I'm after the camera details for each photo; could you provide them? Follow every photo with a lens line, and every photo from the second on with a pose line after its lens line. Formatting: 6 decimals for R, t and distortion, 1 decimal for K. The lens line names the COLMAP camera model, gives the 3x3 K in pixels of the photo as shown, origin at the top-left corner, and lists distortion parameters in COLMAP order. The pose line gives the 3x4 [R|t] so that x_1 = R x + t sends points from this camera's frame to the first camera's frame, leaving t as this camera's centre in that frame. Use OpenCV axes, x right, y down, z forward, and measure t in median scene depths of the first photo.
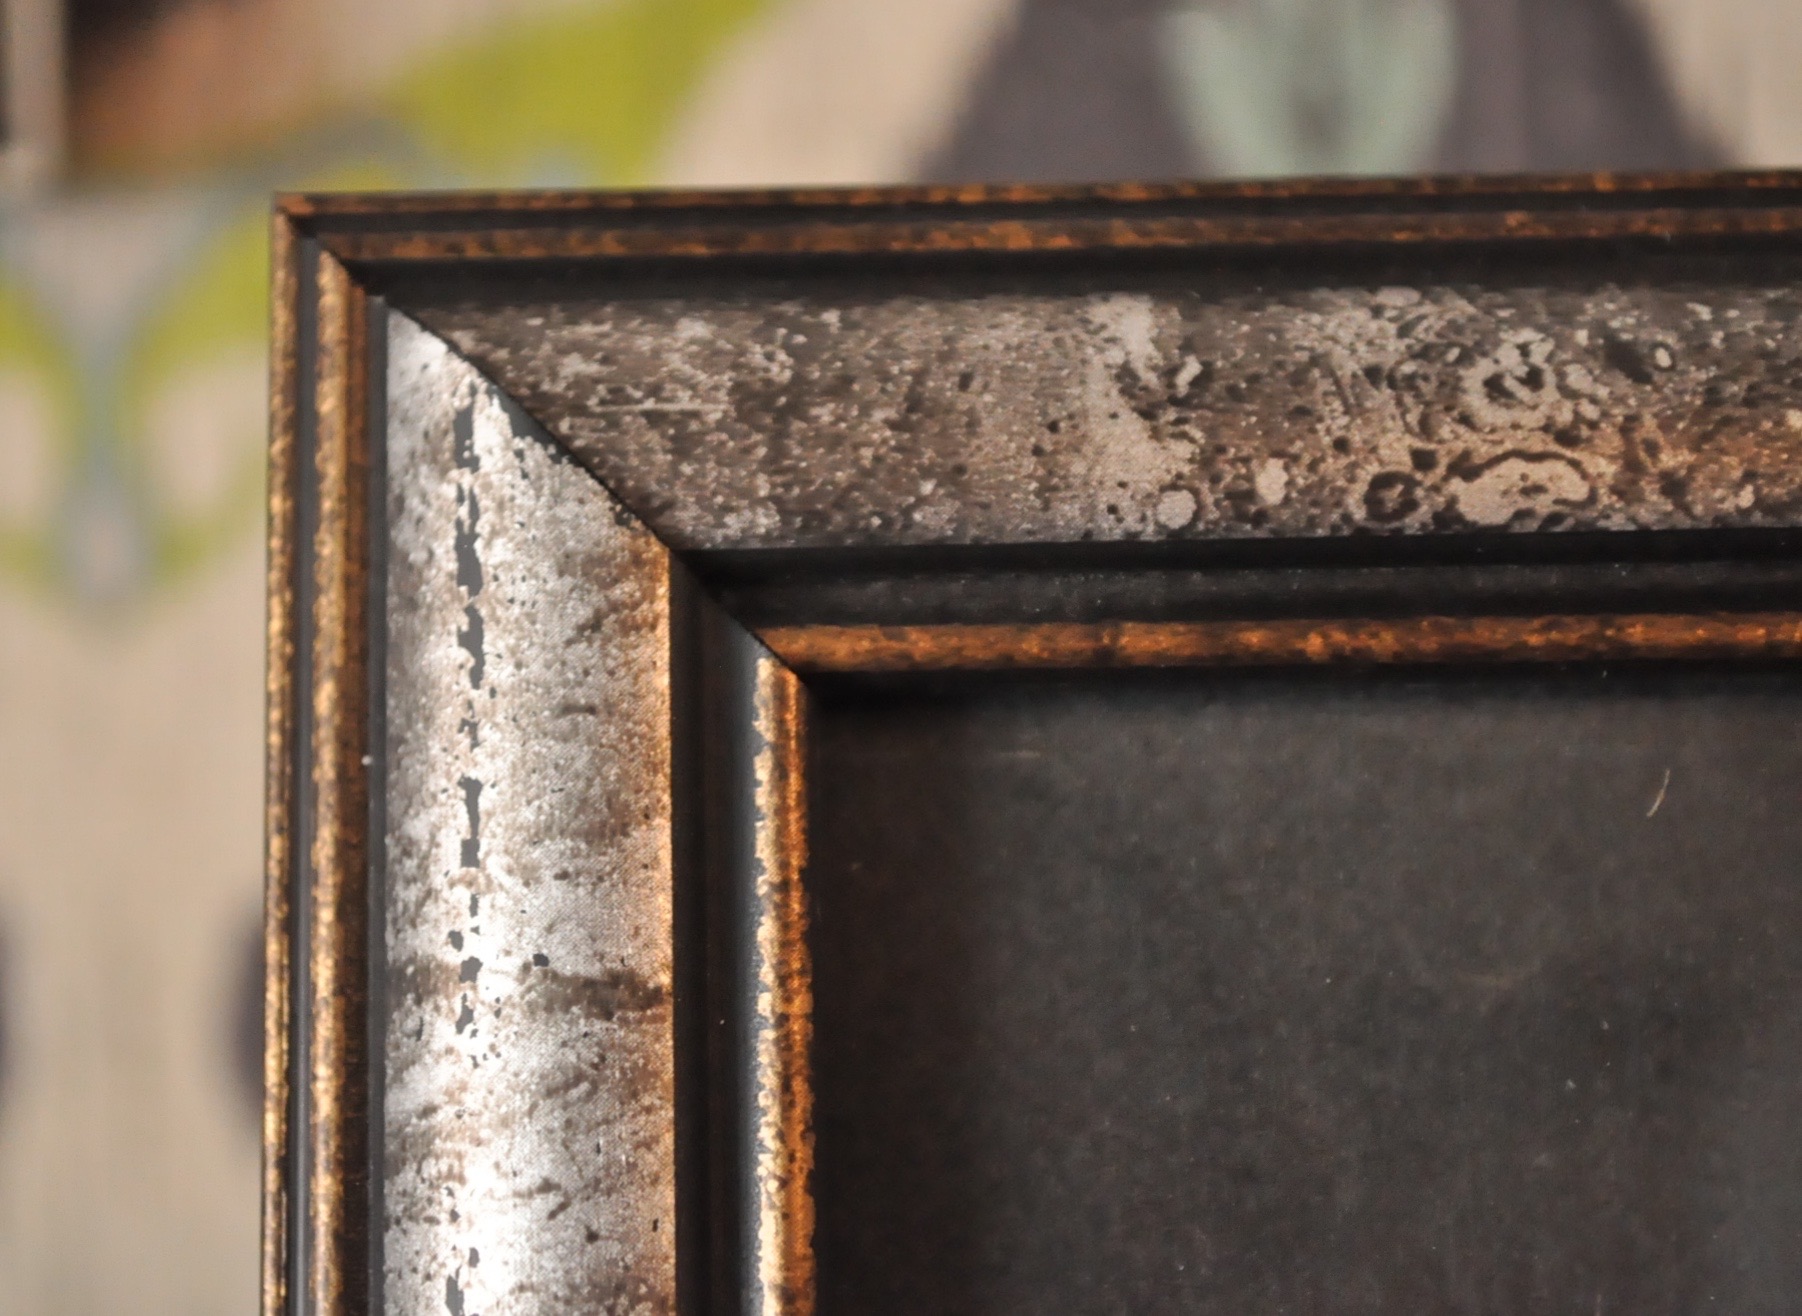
lens RADIAL K [[5051.0, 0, 901.0], [0, 5051.0, 658.0], [0, 0, 1]] dist [0.059847, 0.340956]
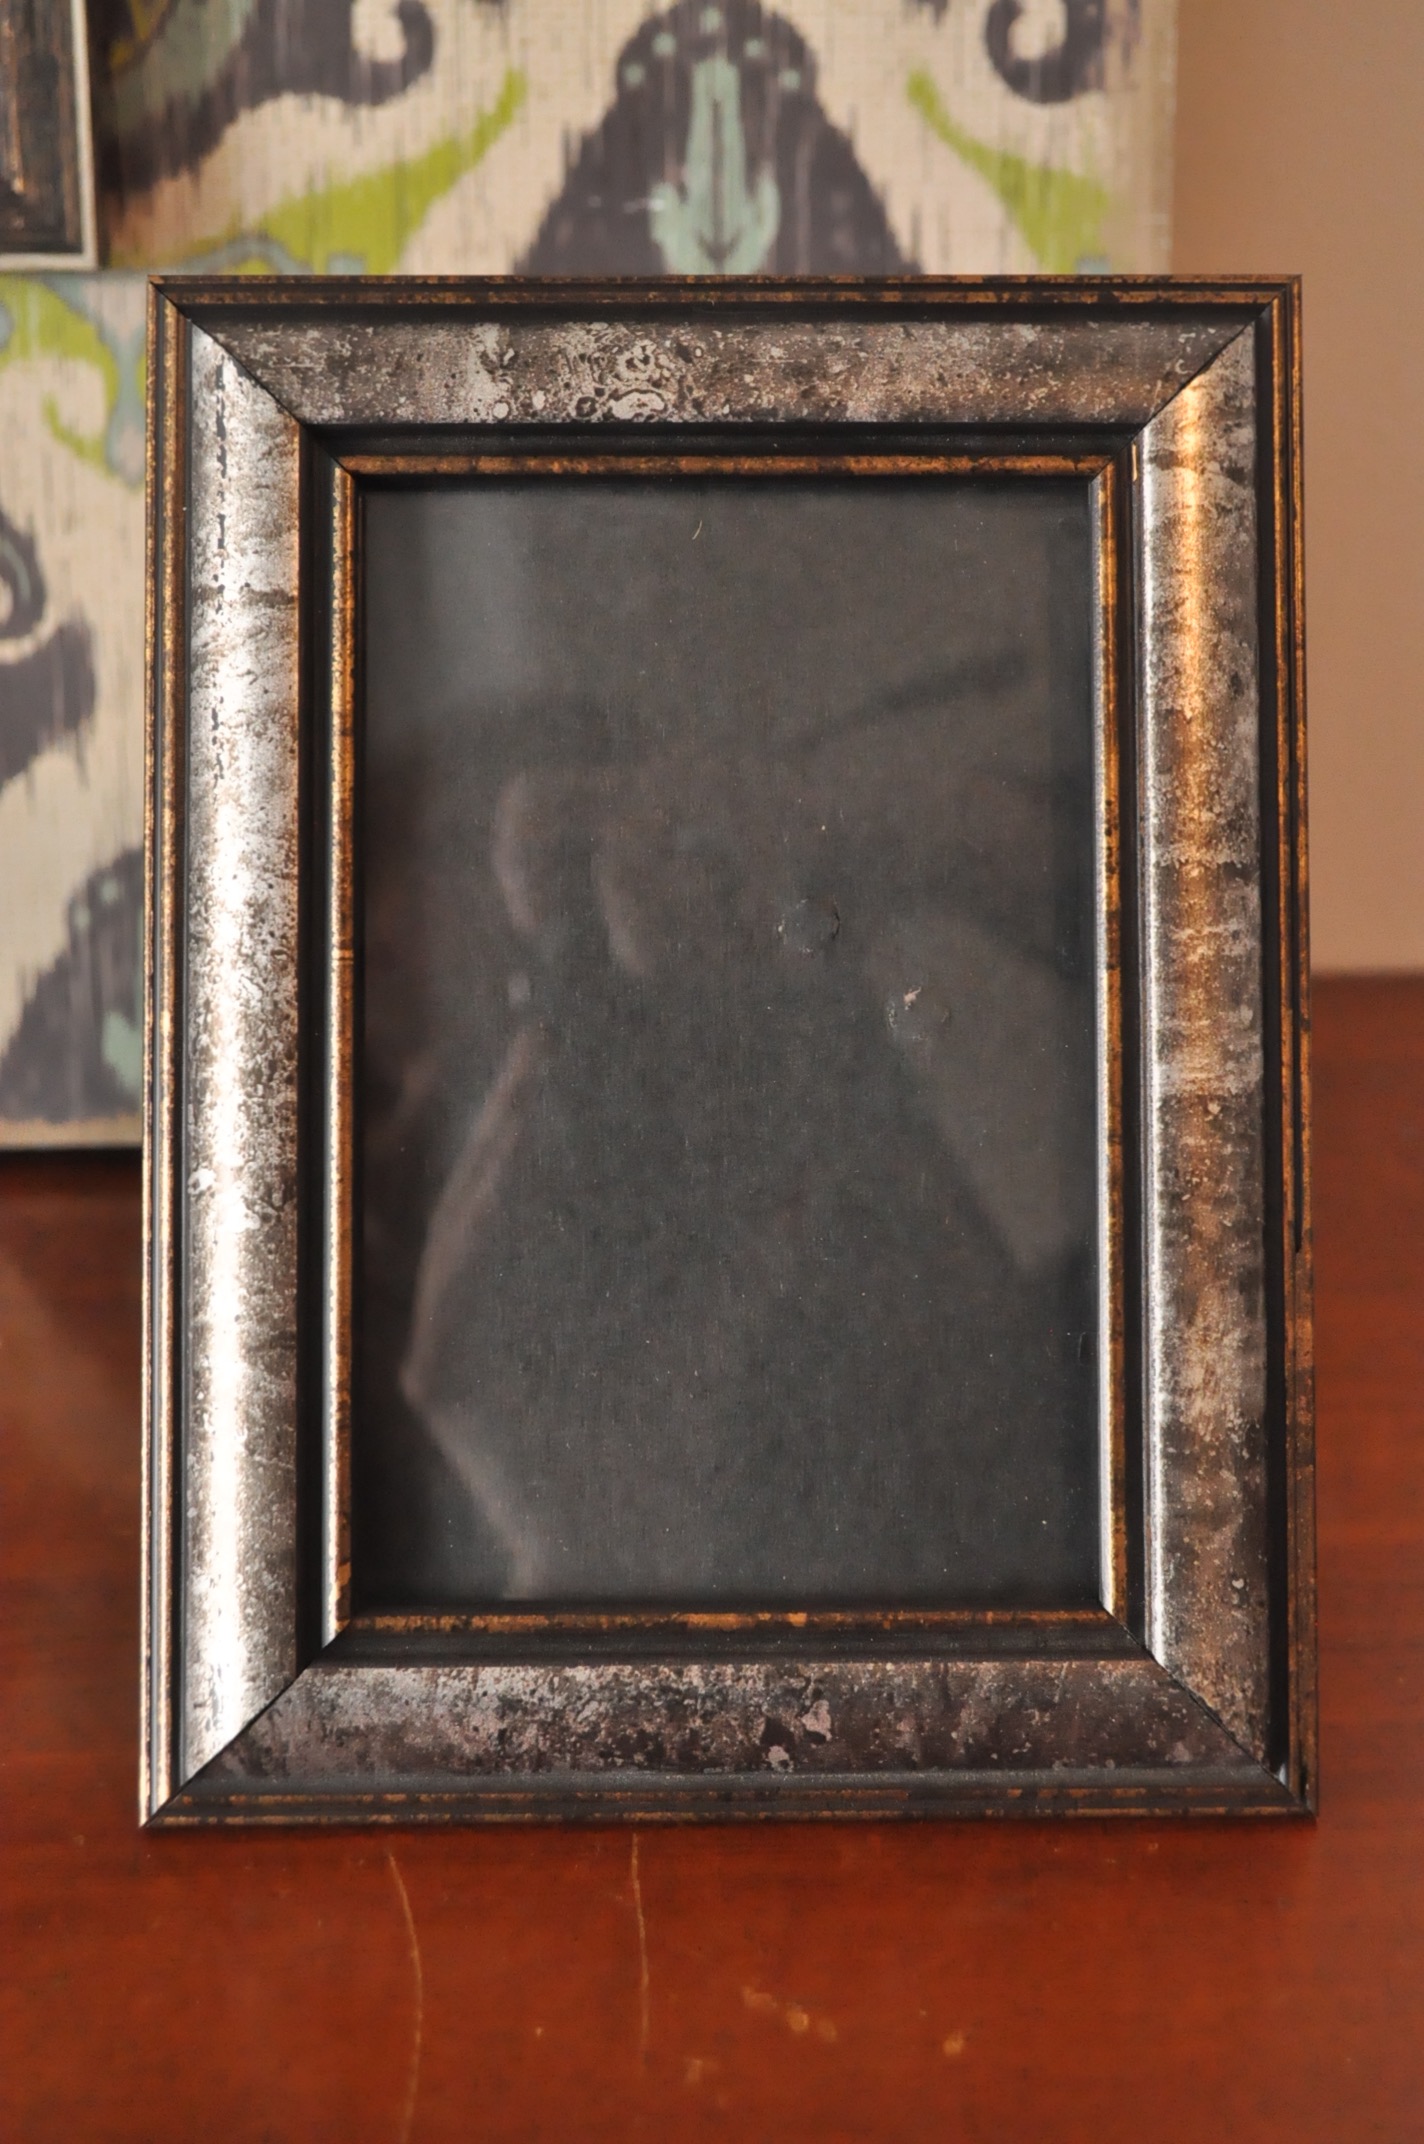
lens RADIAL K [[2855.7, 0, 712.0], [0, 2855.7, 1072.0], [0, 0, 1]] dist [0.004267, -0.013716]
pose [[0.999767, 0.012814, 0.017364, 0.138614], [-0.015696, 0.983984, 0.177563, 0.040511], [-0.014811, -0.177794, 0.983956, -0.462508]]
